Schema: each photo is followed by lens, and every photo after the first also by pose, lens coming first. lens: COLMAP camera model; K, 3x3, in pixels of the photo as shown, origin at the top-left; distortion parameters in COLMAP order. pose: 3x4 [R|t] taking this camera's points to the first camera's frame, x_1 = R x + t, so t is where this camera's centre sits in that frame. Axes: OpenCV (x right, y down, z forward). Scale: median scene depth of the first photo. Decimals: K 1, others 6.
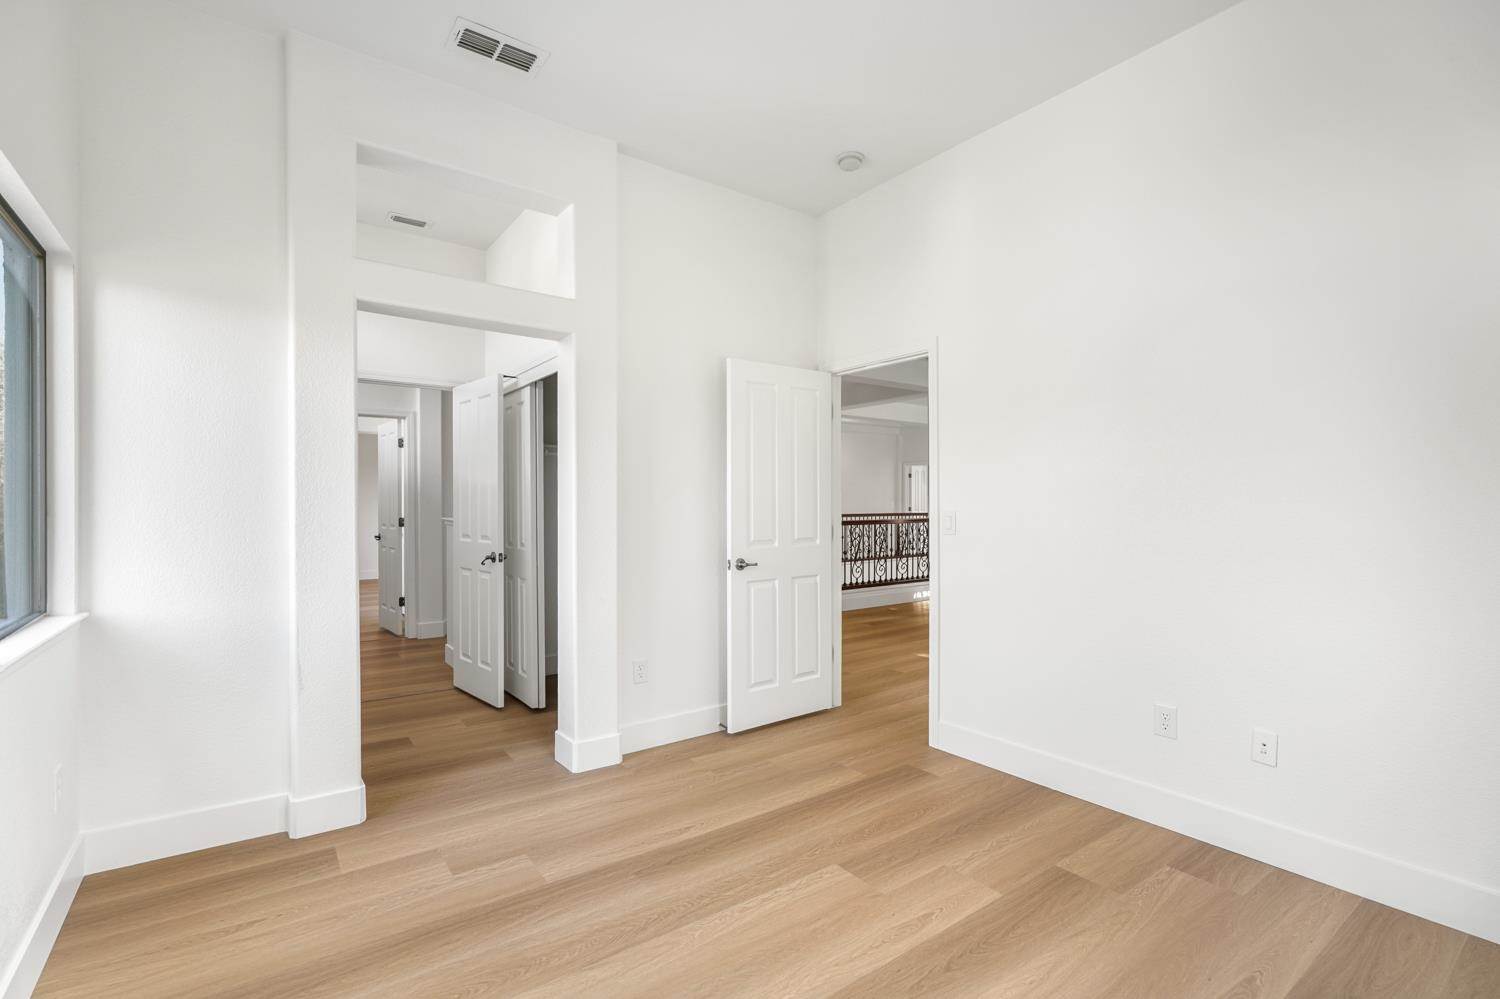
lens RADIAL K [[670.7, 0, 735.4], [0, 670.7, 517.3], [0, 0, 1]] dist [-0.007564, 0.000228]
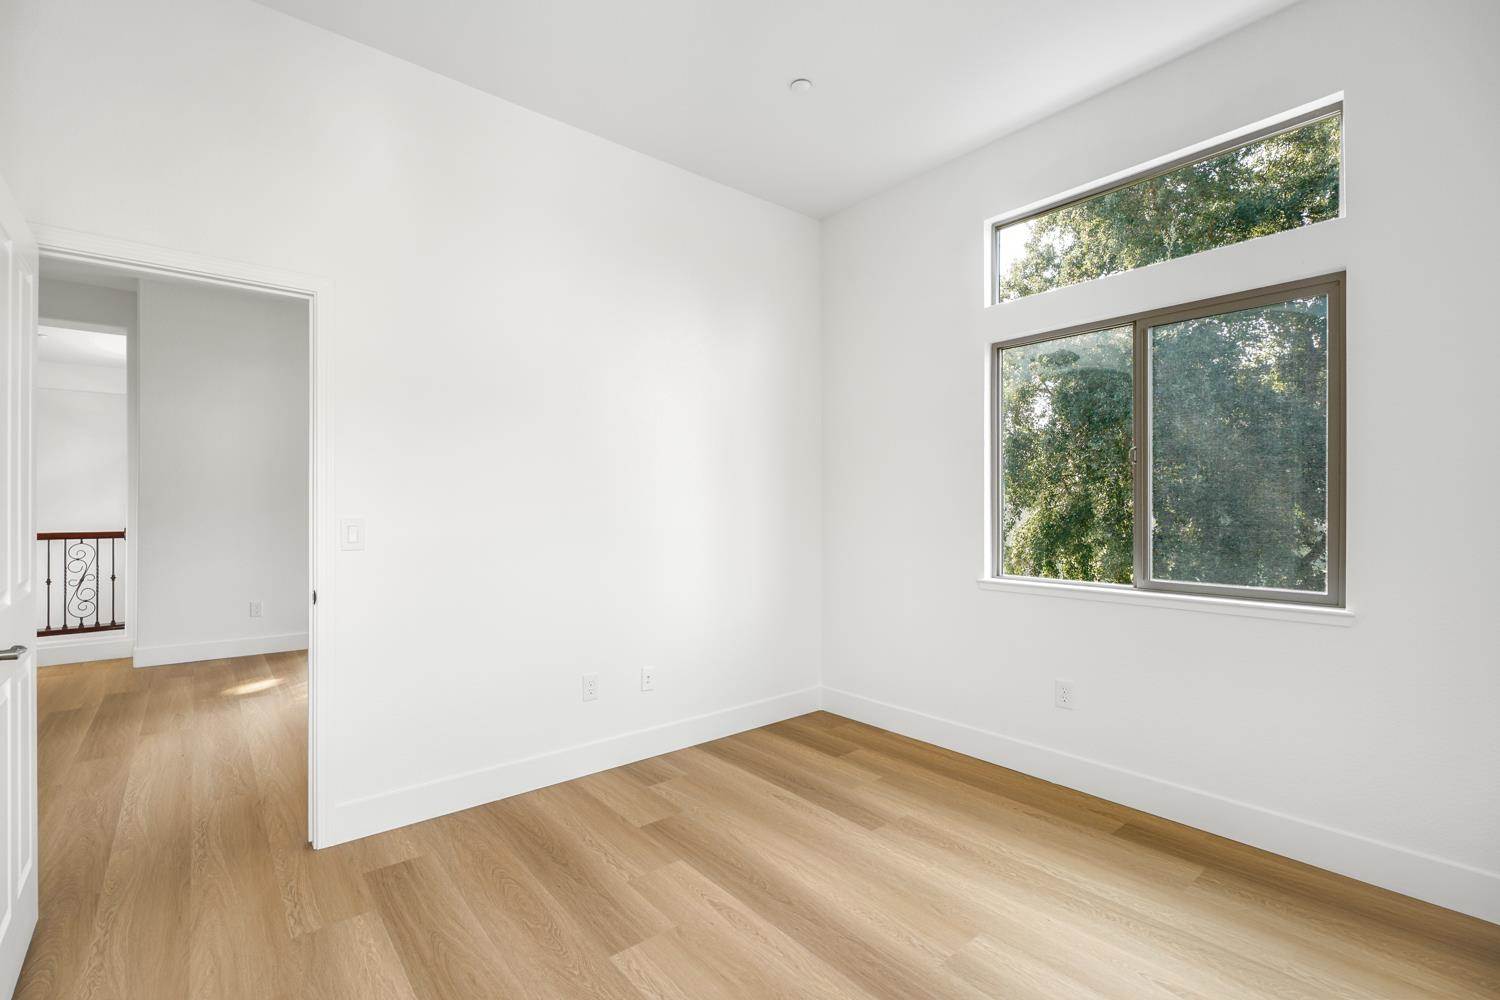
lens RADIAL K [[670.7, 0, 735.4], [0, 670.7, 517.8], [0, 0, 1]] dist [-0.007564, 0.000228]
pose [[-0.063762, -0.005847, 0.997948, -0.660036], [0.021776, 0.999737, 0.007249, -0.002195], [-0.997728, 0.022193, -0.063618, 0.914460]]
